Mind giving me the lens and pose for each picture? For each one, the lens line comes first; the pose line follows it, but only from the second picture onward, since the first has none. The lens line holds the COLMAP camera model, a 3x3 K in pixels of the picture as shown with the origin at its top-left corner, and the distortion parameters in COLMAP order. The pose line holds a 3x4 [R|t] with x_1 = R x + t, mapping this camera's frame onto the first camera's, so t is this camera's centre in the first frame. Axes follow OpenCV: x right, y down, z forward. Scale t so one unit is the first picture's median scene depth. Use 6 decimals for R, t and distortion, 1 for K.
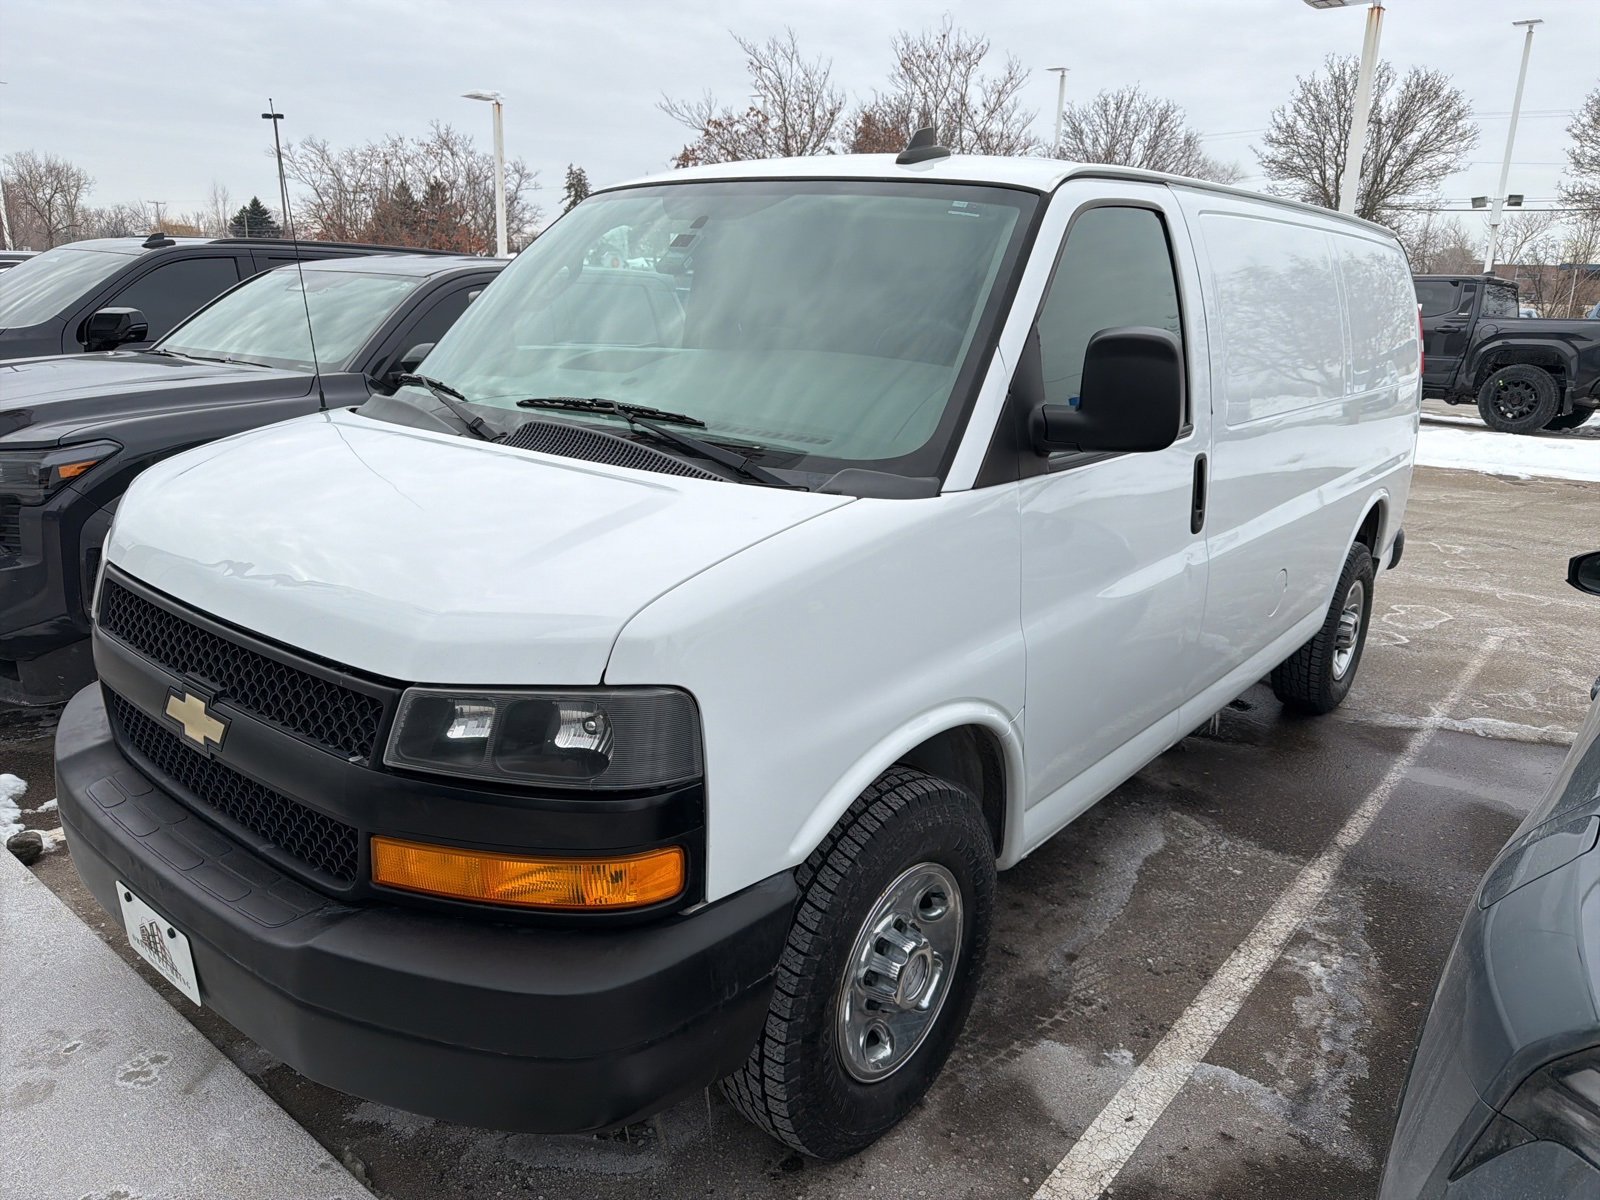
lens RADIAL K [[1111.8, 0, 804.8], [0, 1111.8, 625.0], [0, 0, 1]] dist [0.007149, 0.000465]
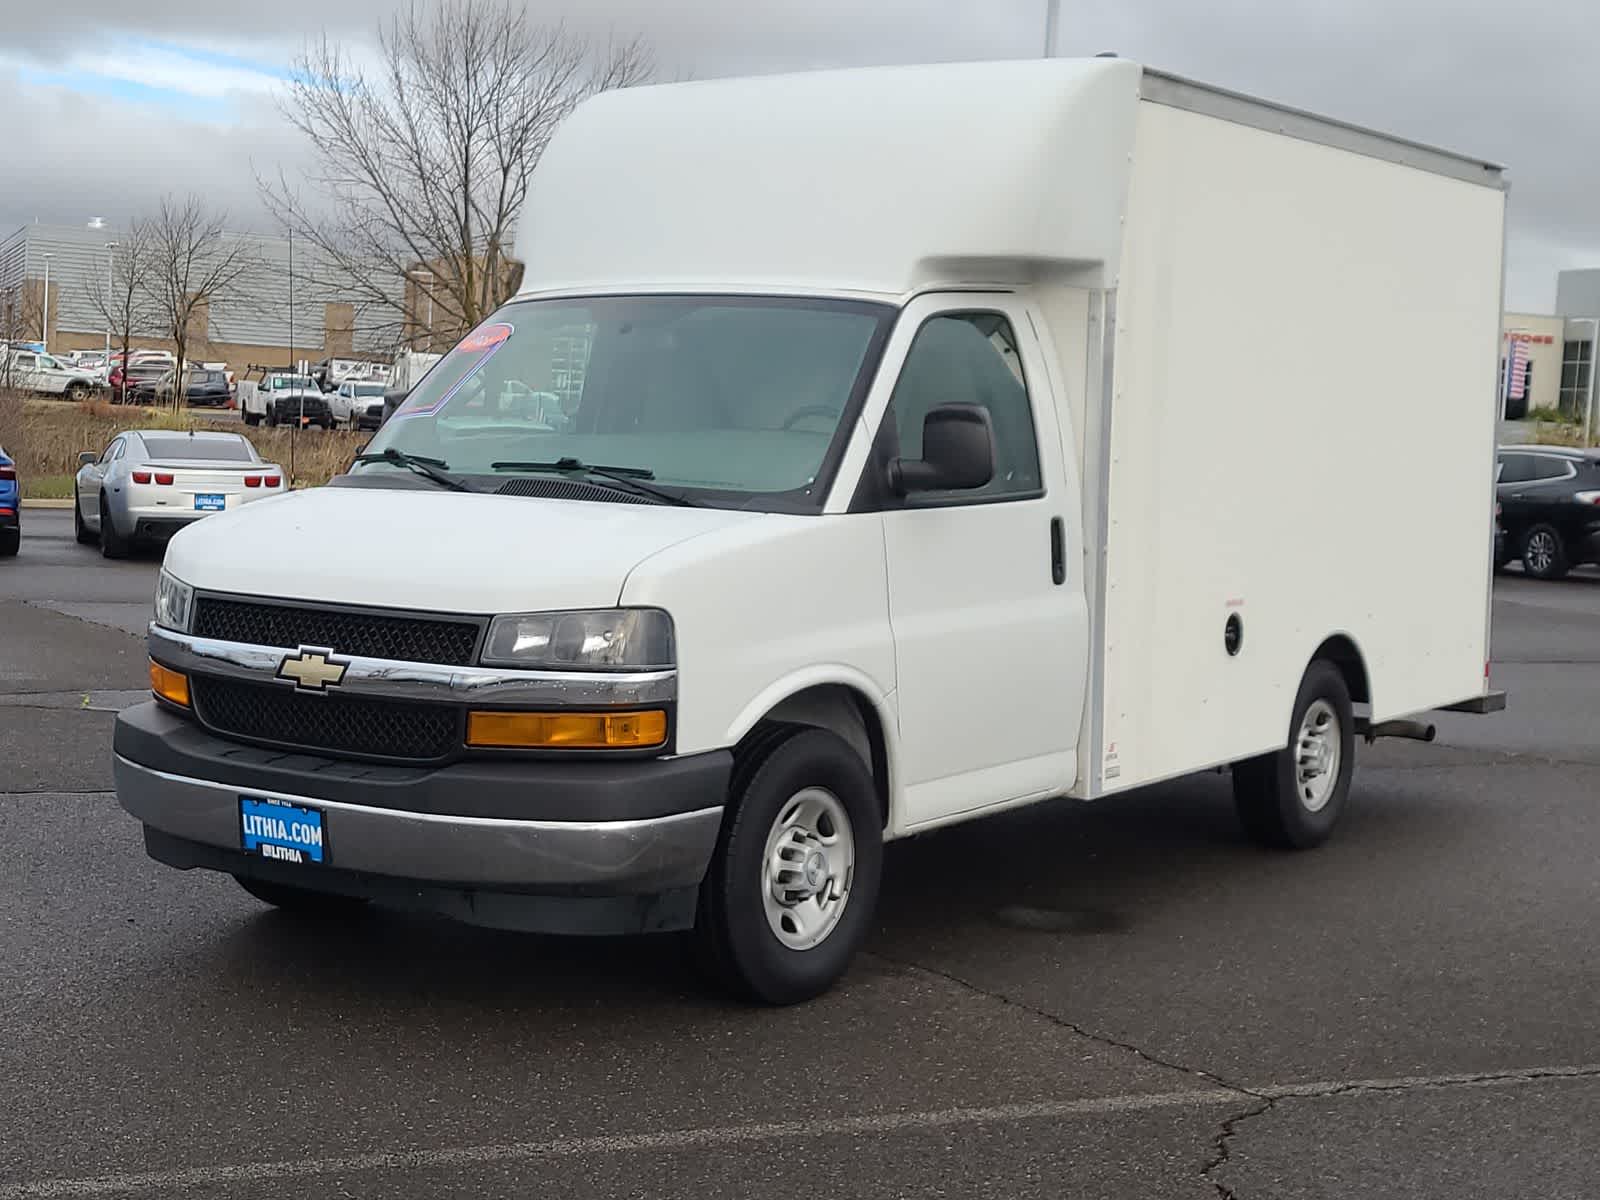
lens RADIAL K [[1520.6, 0, 800.0], [0, 1520.6, 600.0], [0, 0, 1]] dist [-0.006497, -0.003097]
pose [[0.996352, -0.022118, 0.082428, -0.065531], [0.034438, 0.987906, -0.151179, 0.269725], [-0.078088, 0.153466, 0.985064, -0.864841]]
